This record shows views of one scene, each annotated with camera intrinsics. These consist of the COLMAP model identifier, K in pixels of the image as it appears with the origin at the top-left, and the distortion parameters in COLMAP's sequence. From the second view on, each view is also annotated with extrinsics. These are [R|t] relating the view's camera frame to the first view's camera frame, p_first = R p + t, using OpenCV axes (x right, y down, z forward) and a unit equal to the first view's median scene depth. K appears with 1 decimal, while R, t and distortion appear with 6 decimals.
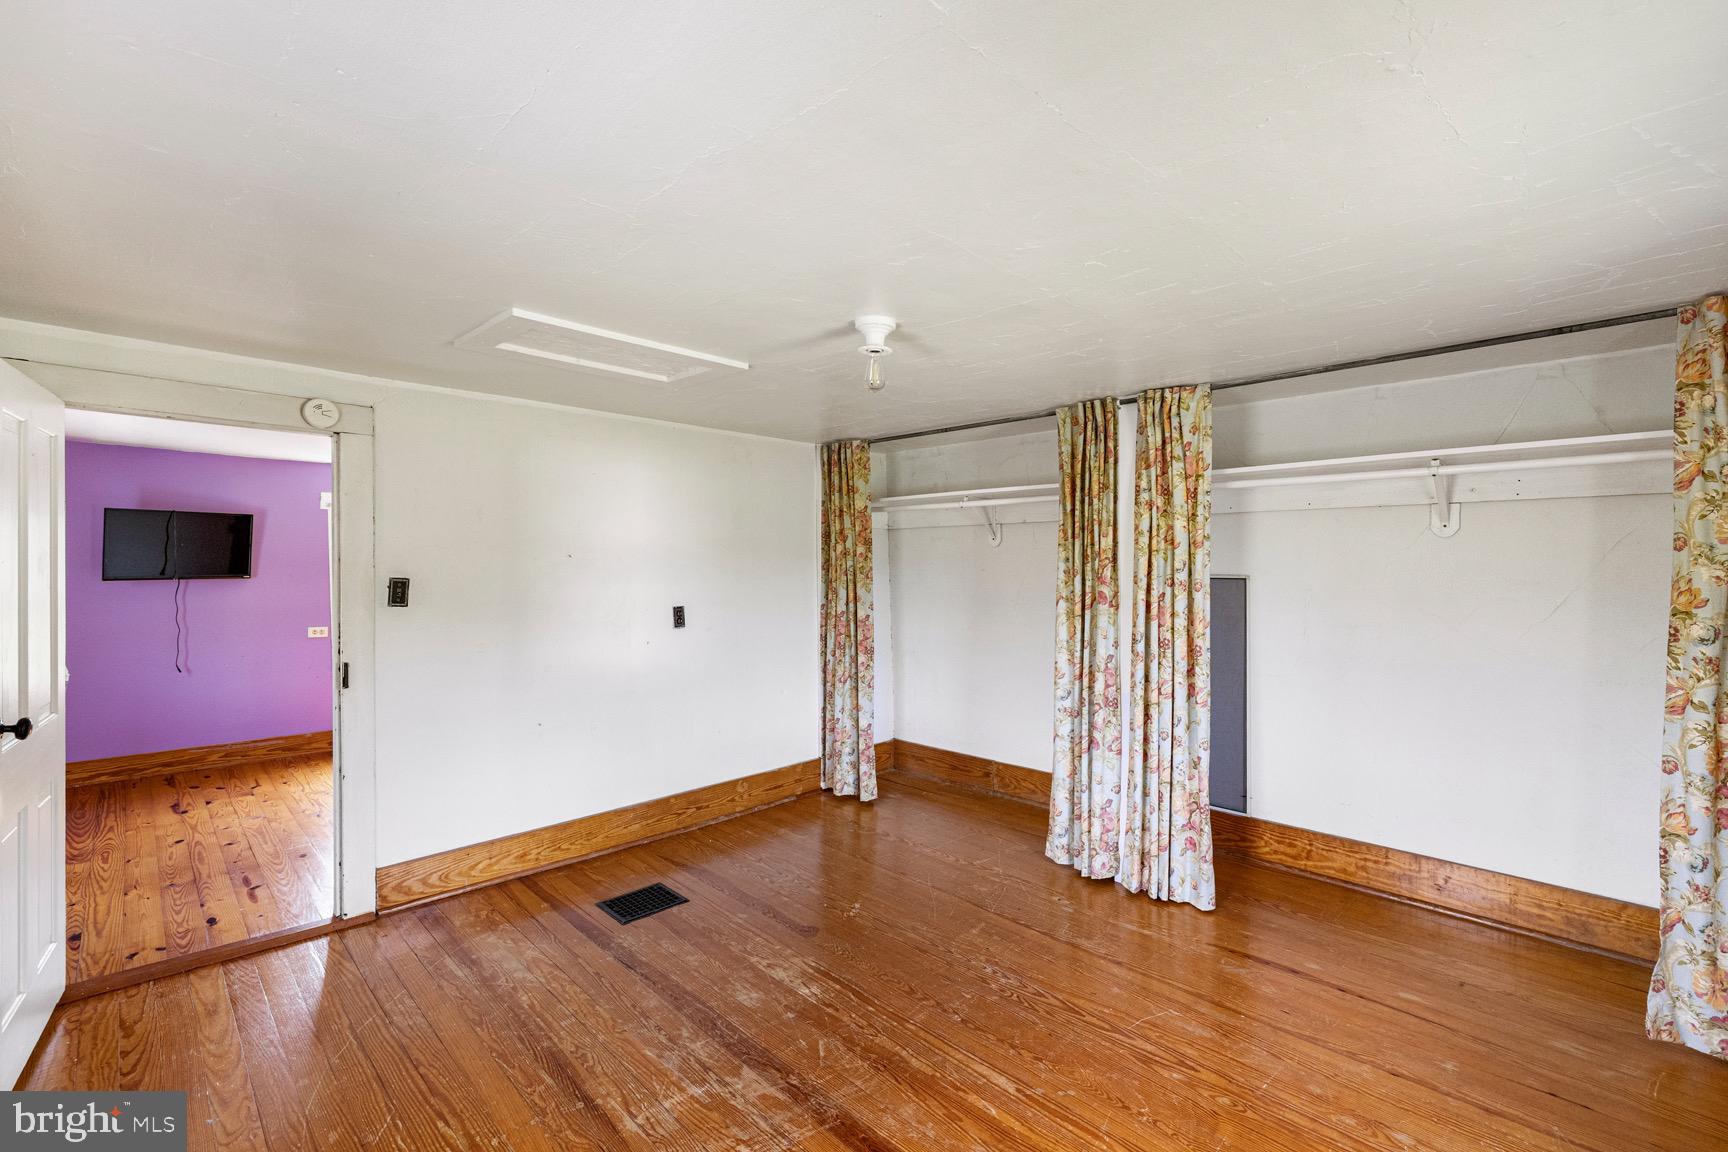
lens RADIAL K [[725.1, 0, 861.9], [0, 725.1, 554.1], [0, 0, 1]] dist [0.001416, 0.000069]
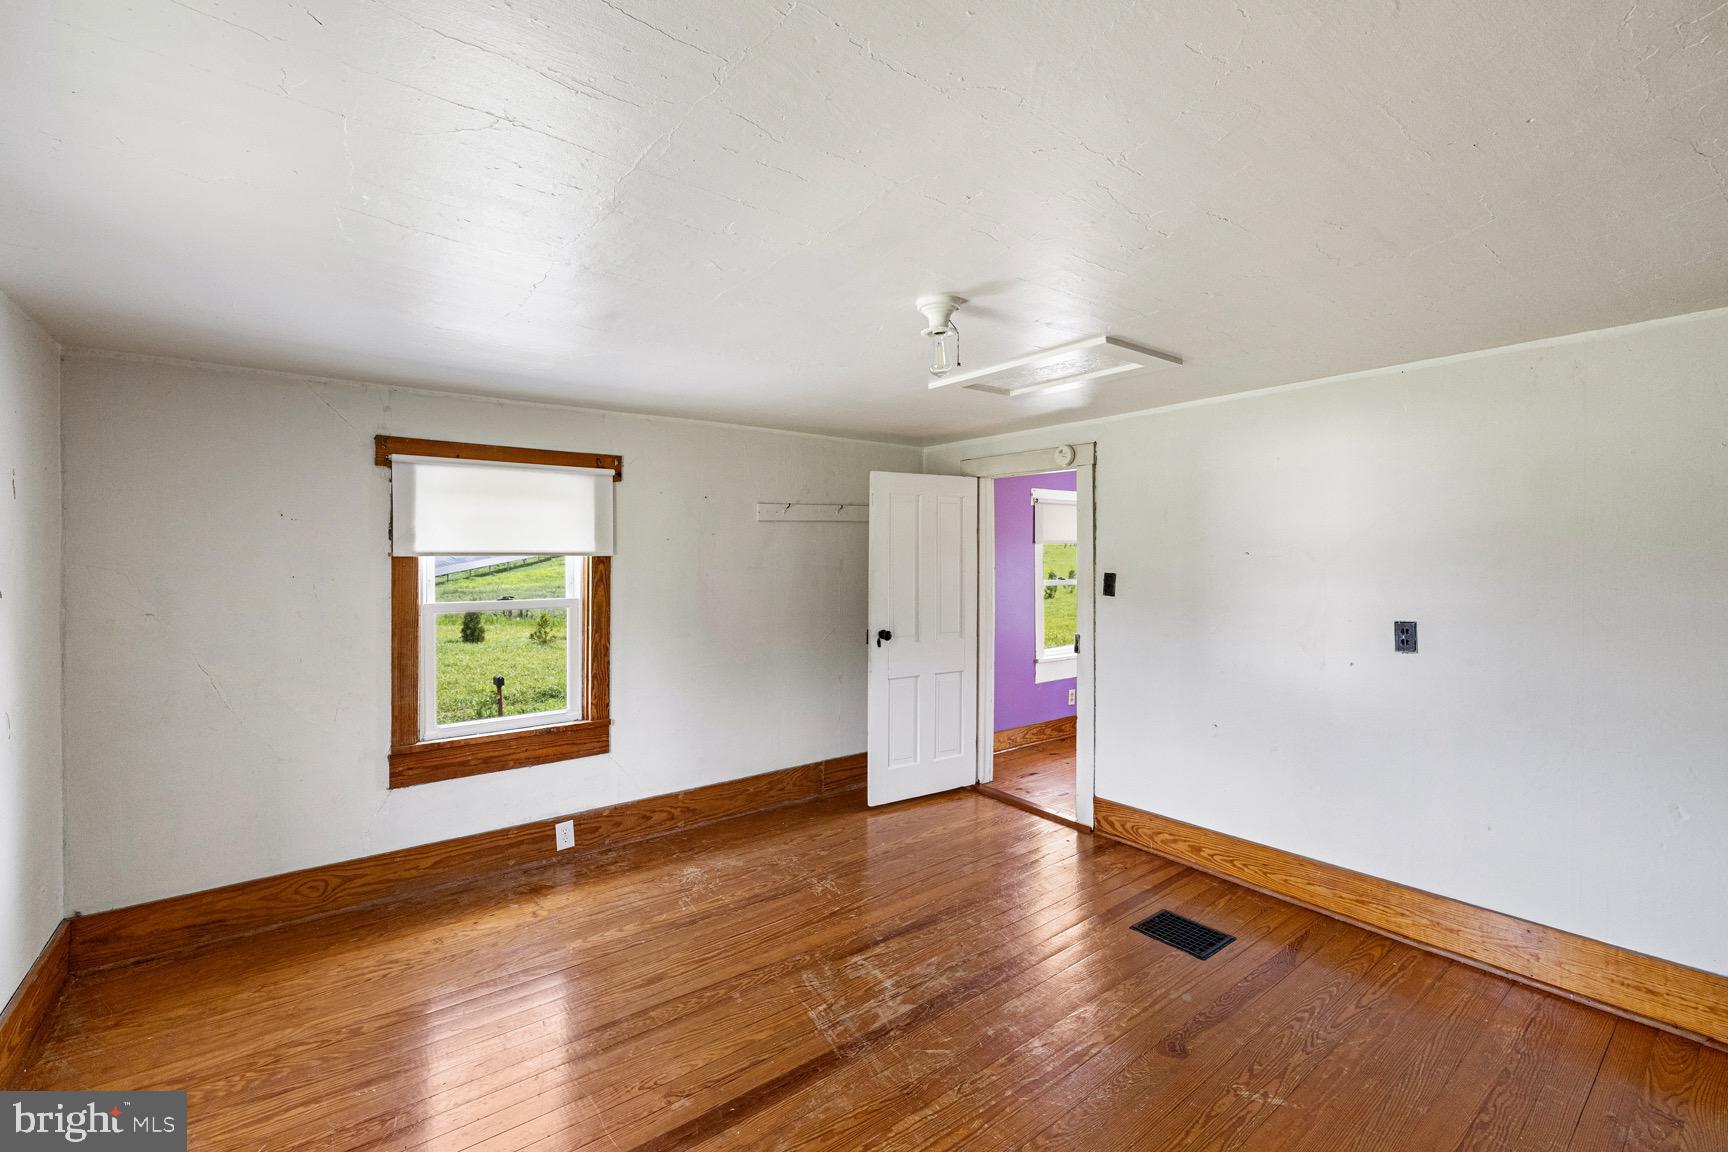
lens RADIAL K [[751.7, 0, 870.1], [0, 751.7, 565.9], [0, 0, 1]] dist [0.000914, 0.000506]
pose [[-0.115025, 0.003404, -0.993357, 0.773176], [0.014282, 0.999896, 0.001772, 0.013169], [0.993260, -0.013984, -0.115062, 0.824145]]
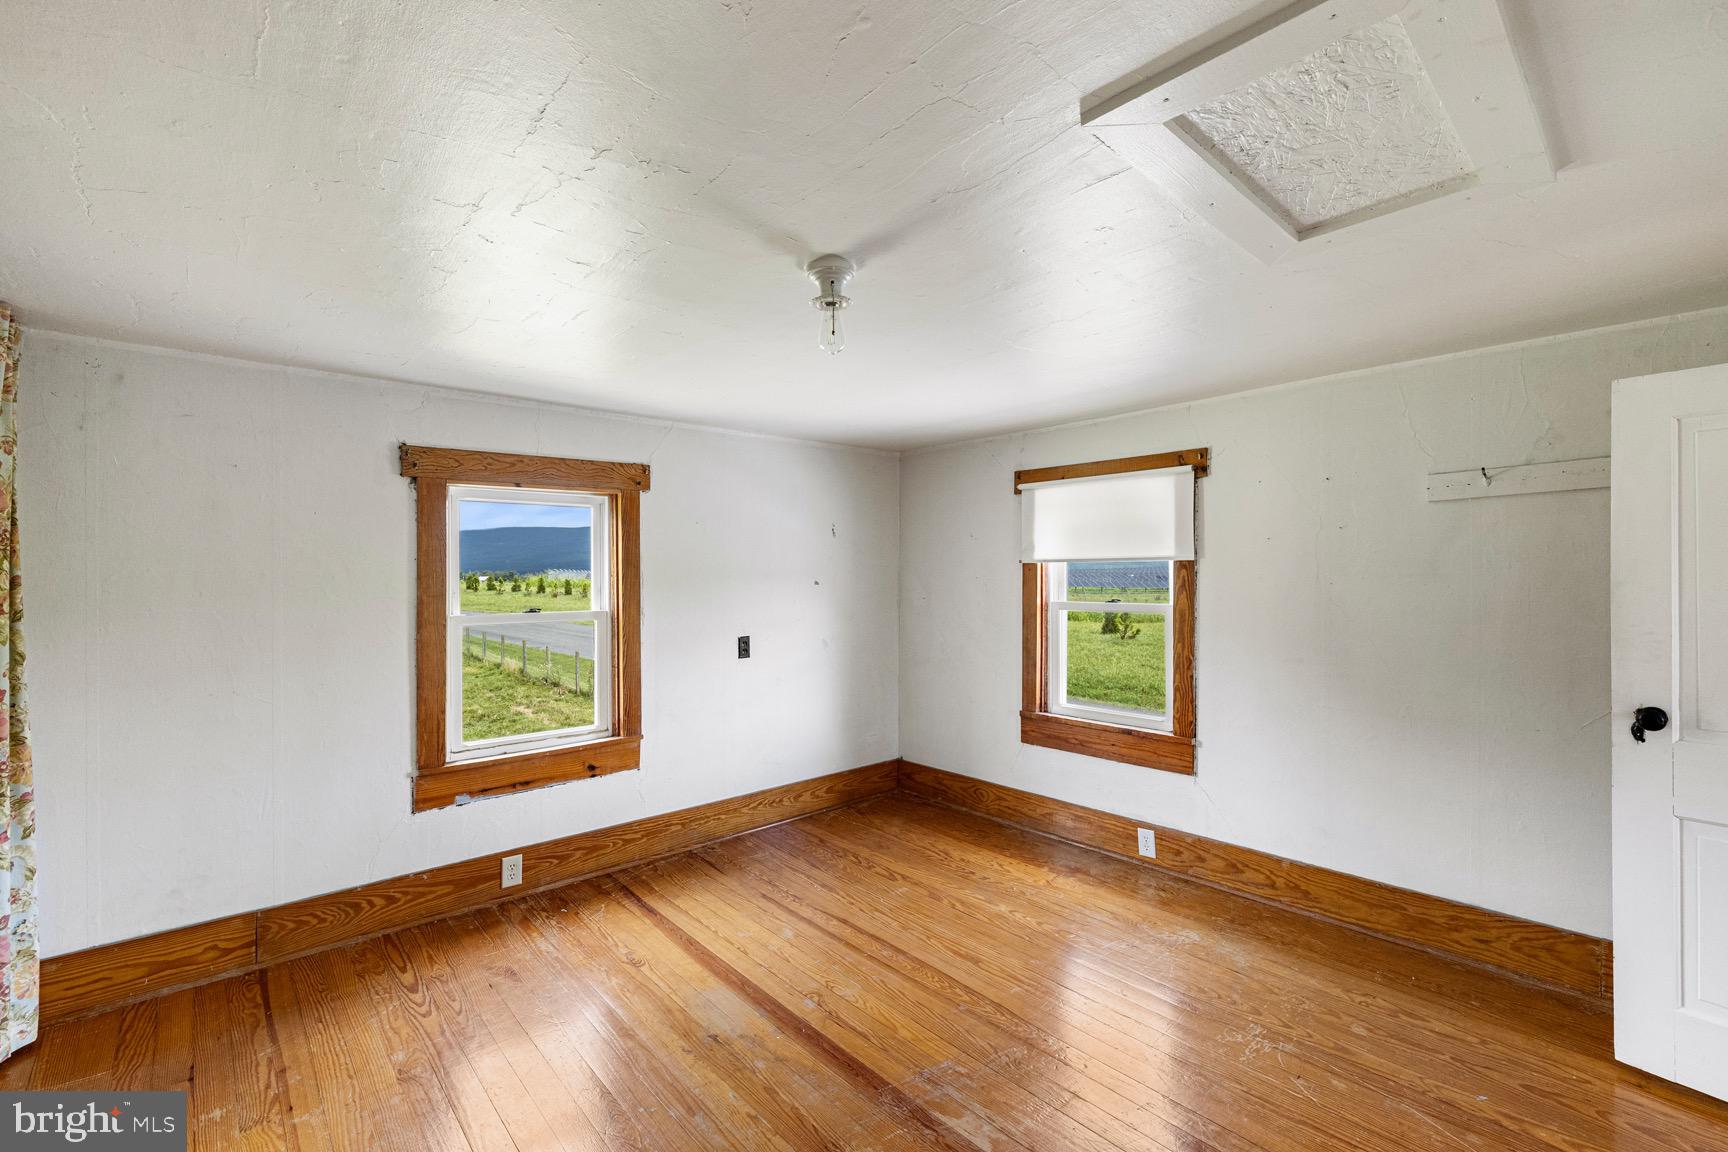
lens RADIAL K [[751.7, 0, 870.1], [0, 751.7, 565.9], [0, 0, 1]] dist [0.000914, 0.000506]
pose [[-0.998491, 0.002024, 0.054875, -0.054936], [0.001113, 0.999861, -0.016621, 0.020794], [-0.054901, -0.016535, -0.998355, 1.462633]]
